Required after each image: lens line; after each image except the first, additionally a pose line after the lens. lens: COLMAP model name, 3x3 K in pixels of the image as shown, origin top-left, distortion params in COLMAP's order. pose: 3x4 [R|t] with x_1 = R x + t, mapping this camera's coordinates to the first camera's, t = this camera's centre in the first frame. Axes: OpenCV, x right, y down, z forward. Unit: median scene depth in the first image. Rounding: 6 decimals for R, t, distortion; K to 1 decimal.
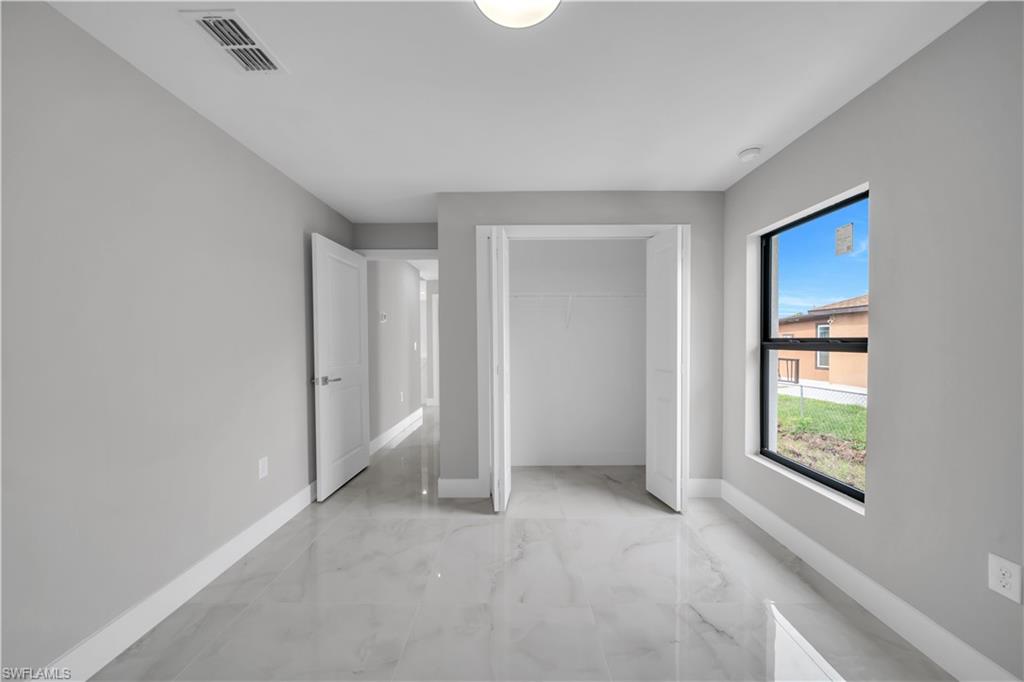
lens RADIAL K [[354.1, 0, 516.5], [0, 354.1, 348.4], [0, 0, 1]] dist [0.000914, -0.000138]
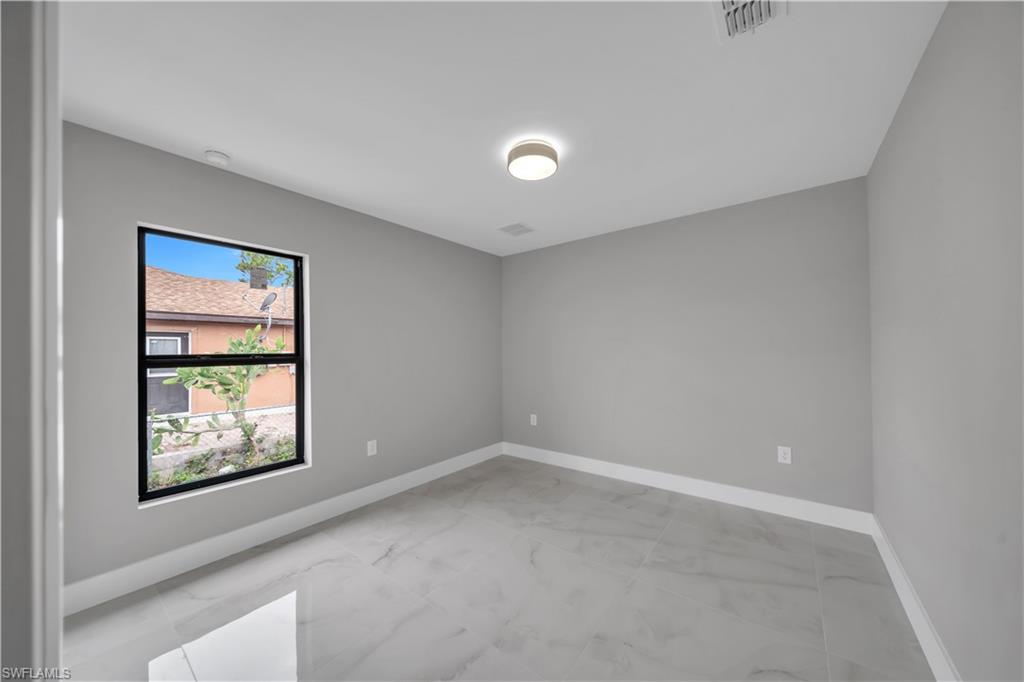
lens RADIAL K [[354.1, 0, 516.5], [0, 354.1, 348.4], [0, 0, 1]] dist [0.000914, -0.000138]
pose [[-0.792195, 0.016376, 0.610048, -0.587080], [0.026925, 0.999604, 0.008131, -0.033945], [-0.609673, 0.022867, -0.792323, 1.404287]]
